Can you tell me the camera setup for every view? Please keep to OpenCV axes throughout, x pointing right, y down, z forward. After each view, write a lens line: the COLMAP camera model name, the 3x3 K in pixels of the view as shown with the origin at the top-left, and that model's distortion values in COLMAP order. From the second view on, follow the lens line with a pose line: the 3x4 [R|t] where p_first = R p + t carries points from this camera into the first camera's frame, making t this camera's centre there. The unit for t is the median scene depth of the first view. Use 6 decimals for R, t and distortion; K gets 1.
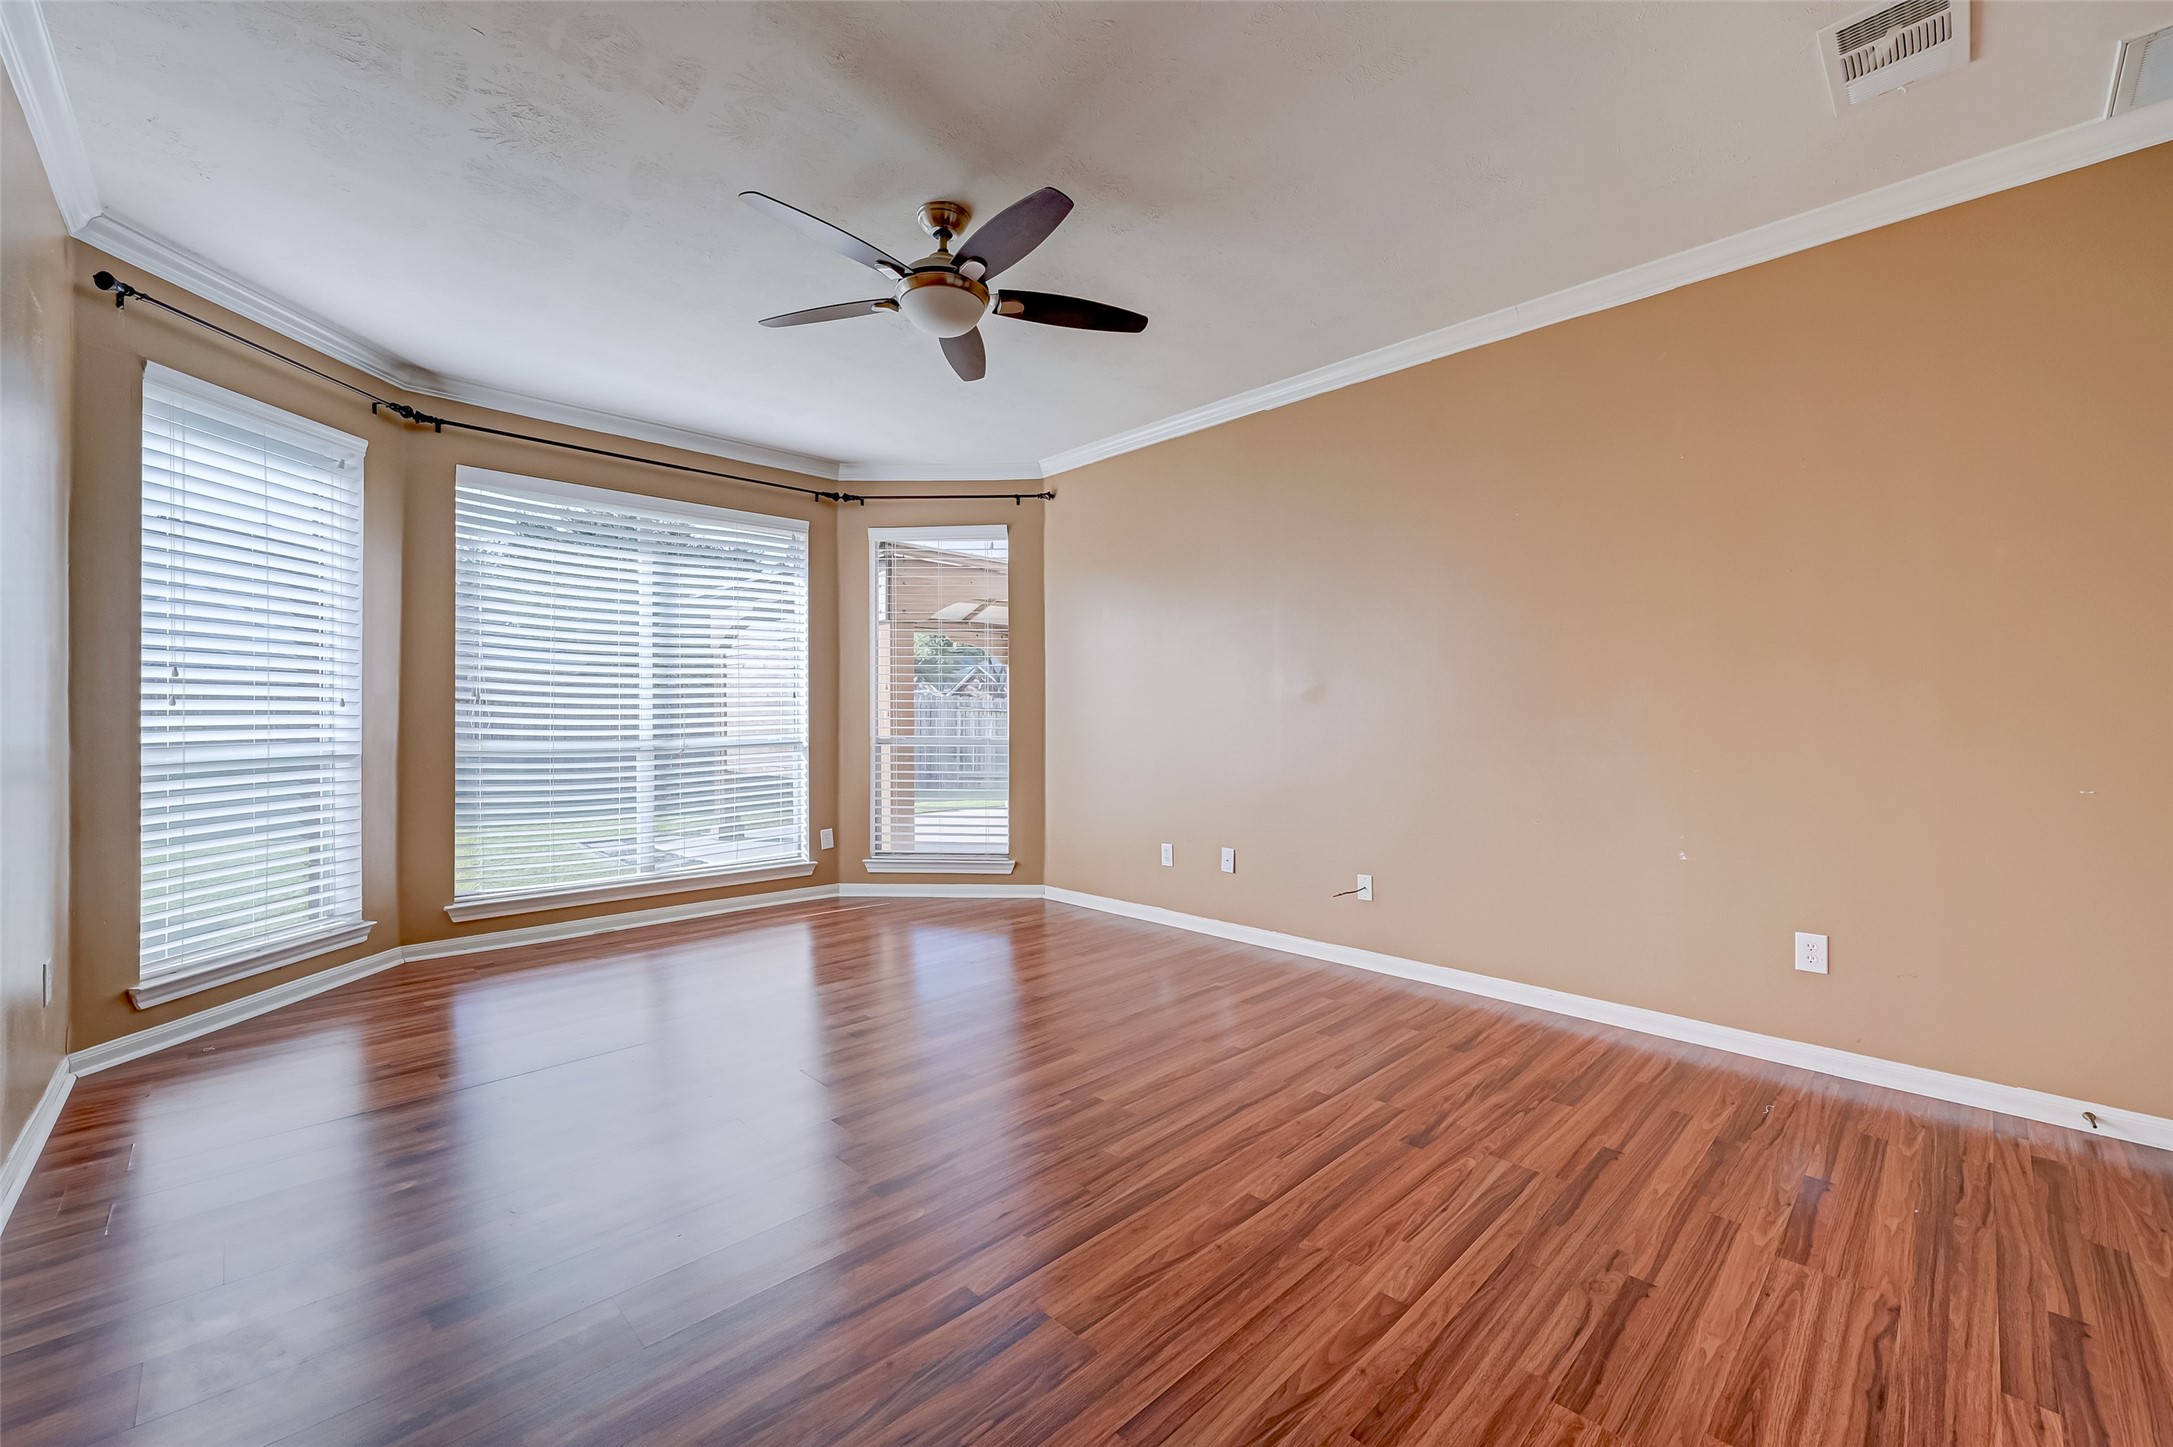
lens RADIAL K [[860.0, 0, 1086.5], [0, 860.0, 723.5], [0, 0, 1]] dist [-0.000600, 0.000259]
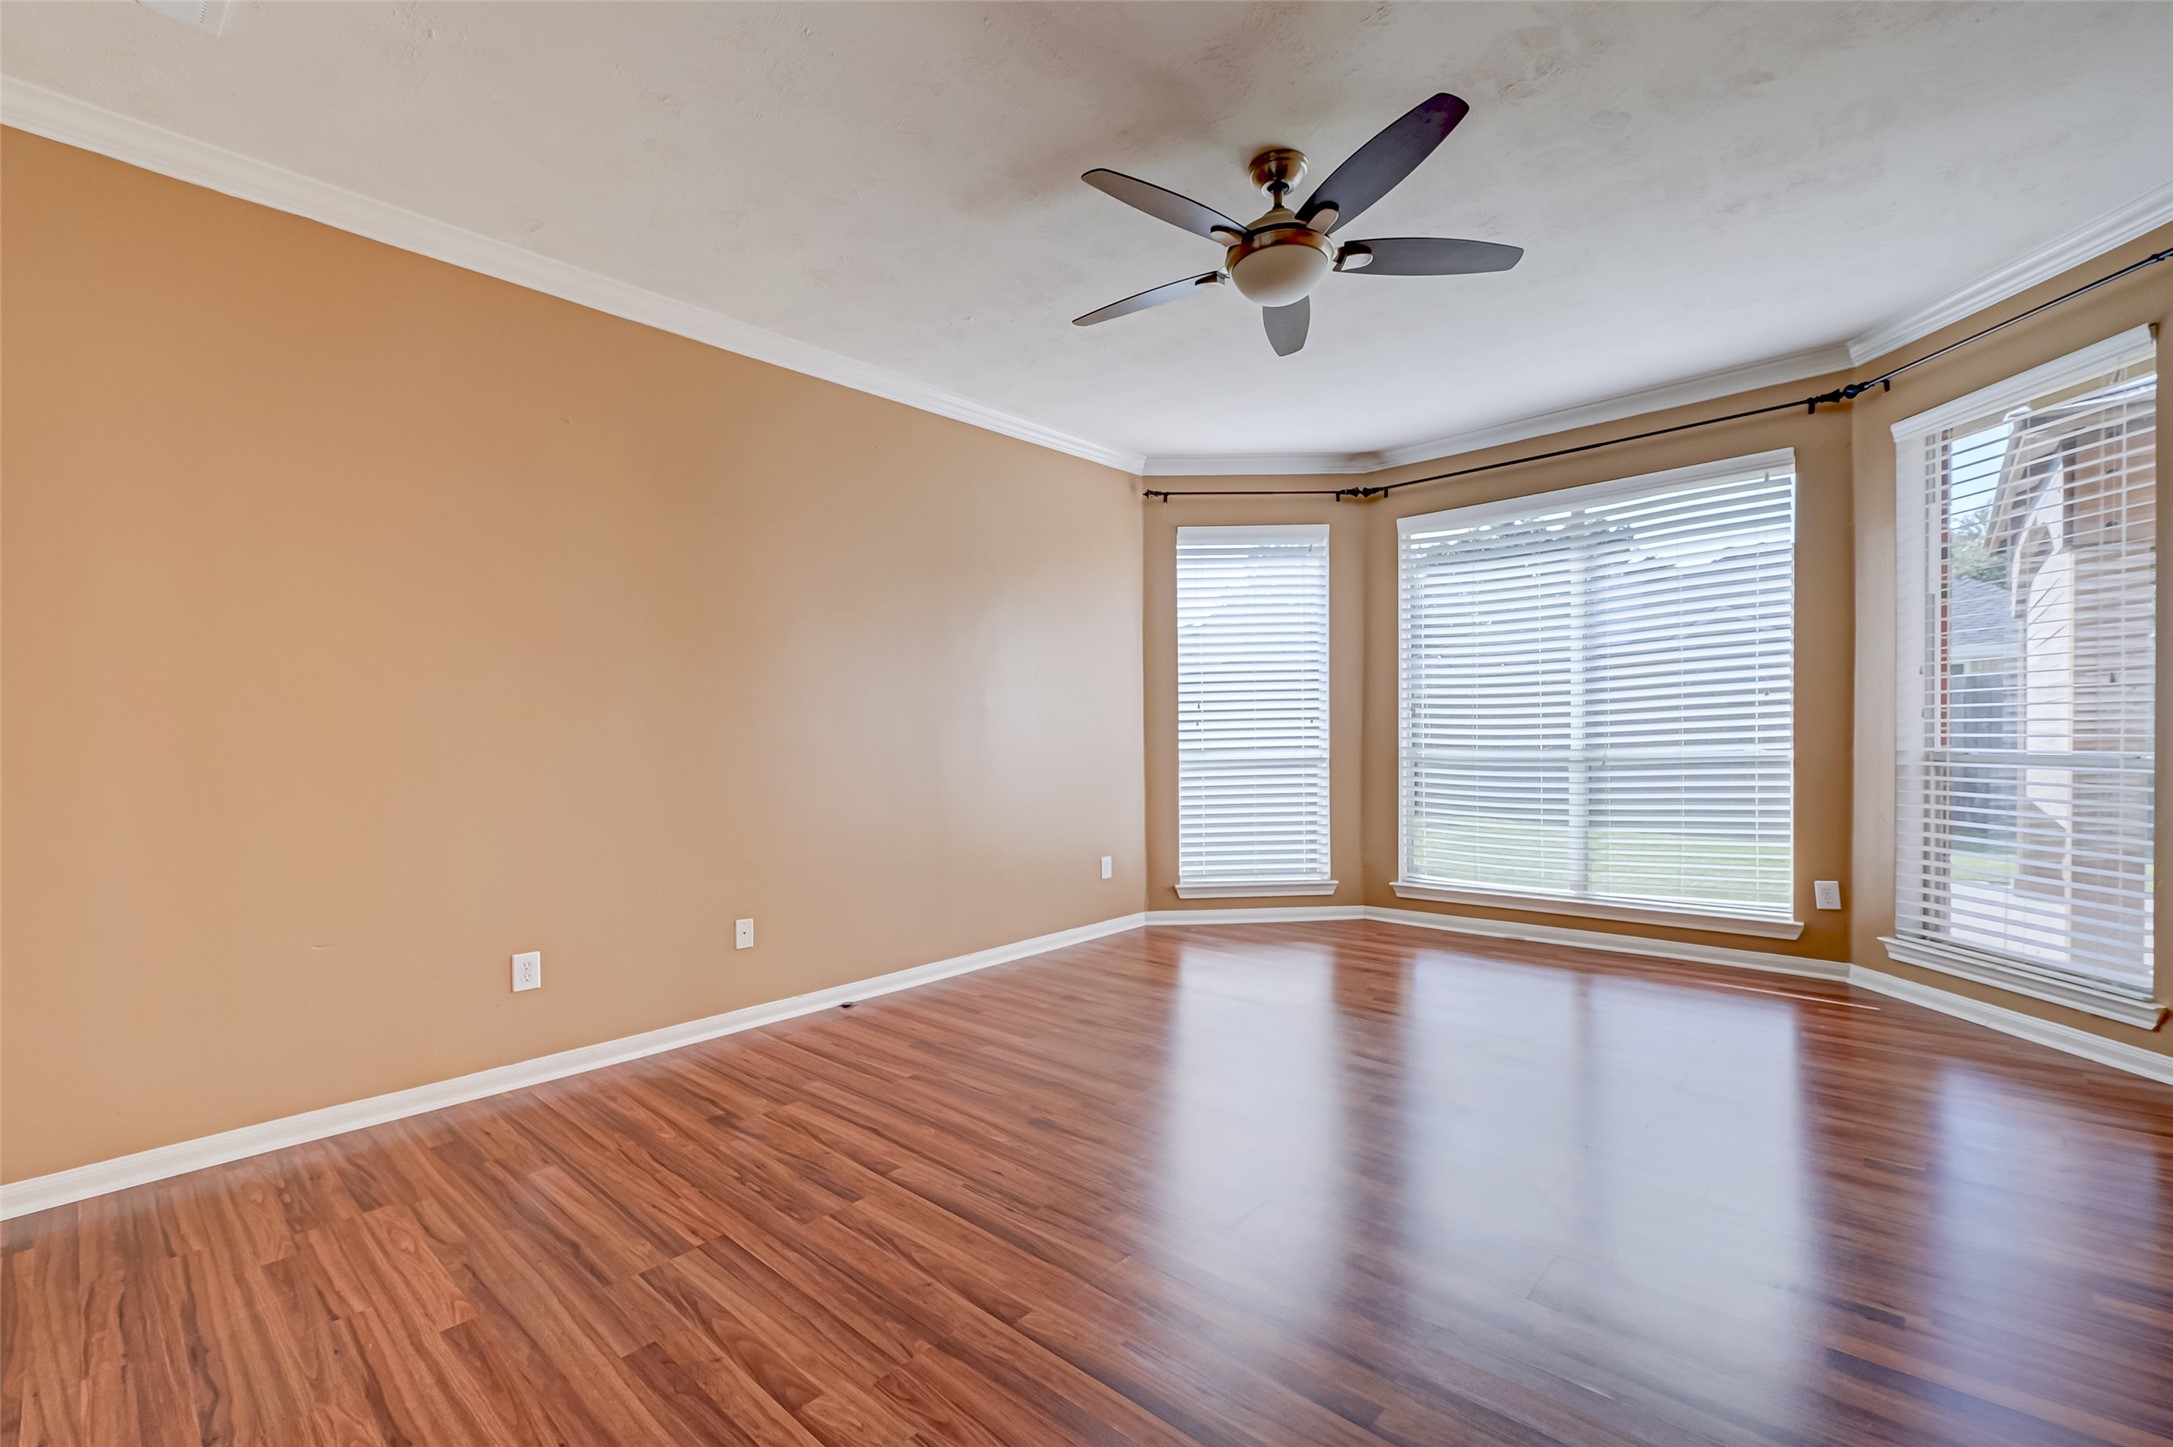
lens RADIAL K [[879.9, 0, 1086.6], [0, 879.9, 764.2], [0, 0, 1]] dist [-0.002965, -0.000601]
pose [[0.090560, 0.030467, -0.995425, 0.553320], [0.012055, 0.999425, 0.031686, -0.002939], [0.995818, -0.014869, 0.090140, 0.534083]]
